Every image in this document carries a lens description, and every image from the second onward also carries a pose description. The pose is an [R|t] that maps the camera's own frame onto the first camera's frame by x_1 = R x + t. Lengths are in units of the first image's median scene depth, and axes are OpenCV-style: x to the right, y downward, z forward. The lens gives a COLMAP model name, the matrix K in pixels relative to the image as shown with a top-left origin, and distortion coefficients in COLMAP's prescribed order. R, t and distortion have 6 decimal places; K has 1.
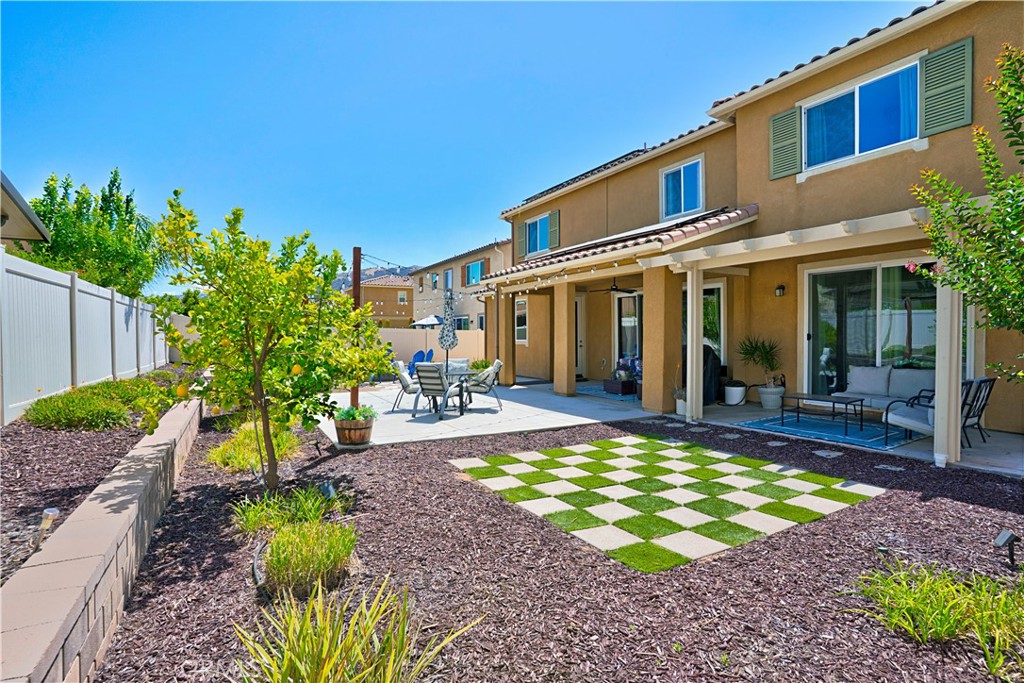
lens RADIAL K [[500.0, 0, 506.4], [0, 500.0, 340.0], [0, 0, 1]] dist [-0.025089, 0.005624]
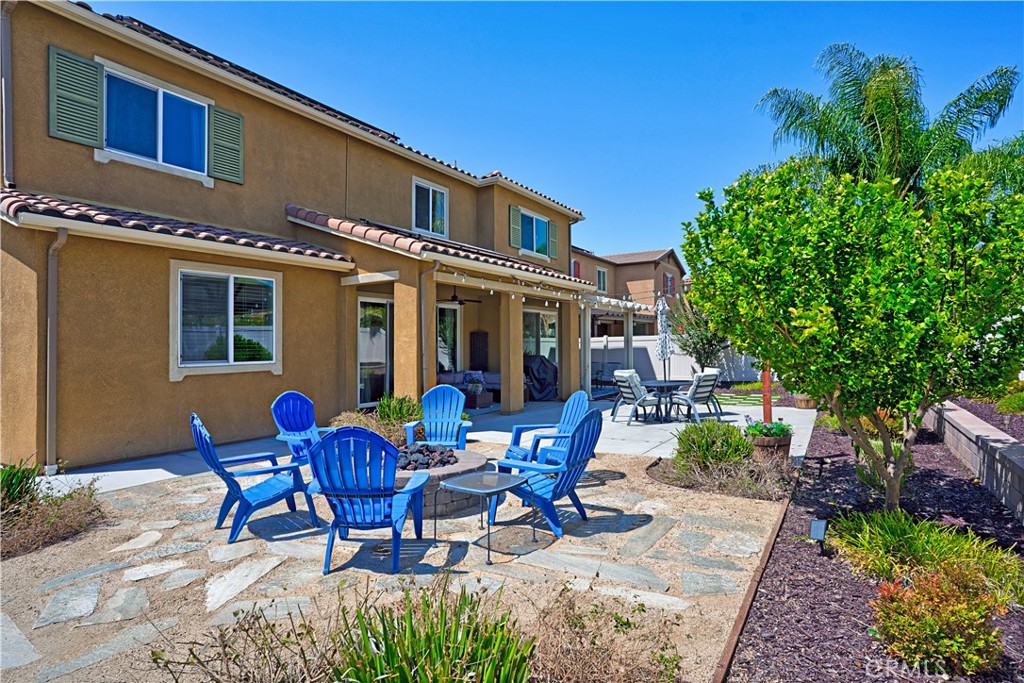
lens RADIAL K [[548.7, 0, 501.9], [0, 548.7, 344.9], [0, 0, 1]] dist [-0.030430, 0.000972]
pose [[-0.467610, 0.027126, 0.883519, -0.460811], [0.032523, 0.999380, -0.013470, -0.002256], [-0.883336, 0.022437, -0.468202, 0.914783]]
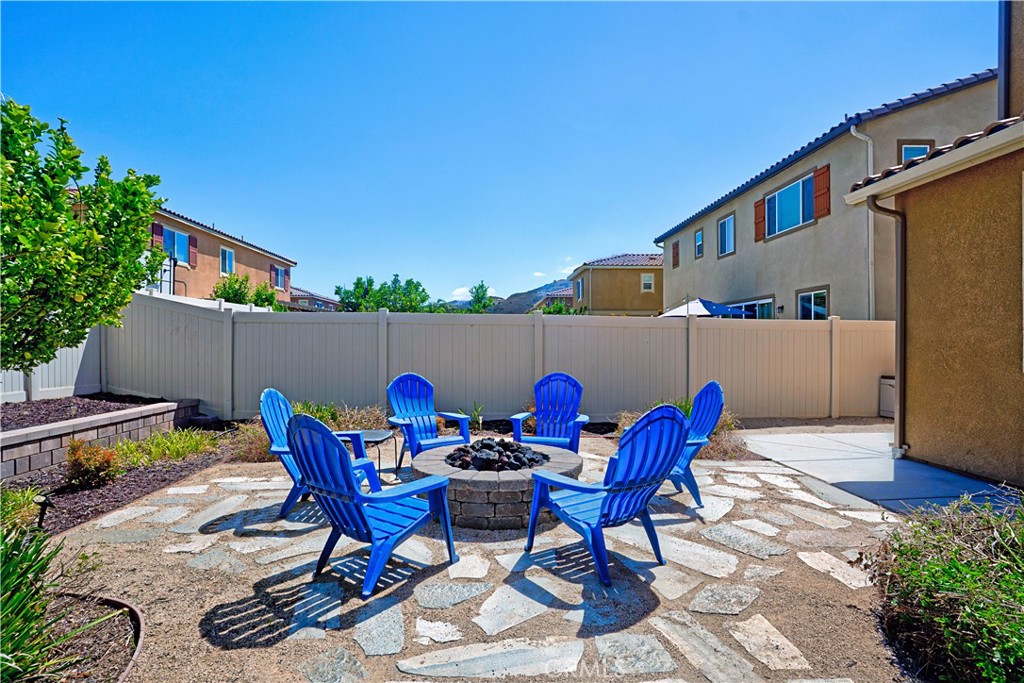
lens RADIAL K [[548.7, 0, 505.7], [0, 548.7, 340.6], [0, 0, 1]] dist [-0.030430, 0.000972]
pose [[0.889525, 0.009068, -0.456797, -0.100139], [-0.013864, 0.999878, -0.007148, 0.001867], [0.456677, 0.012692, 0.889542, 0.630137]]
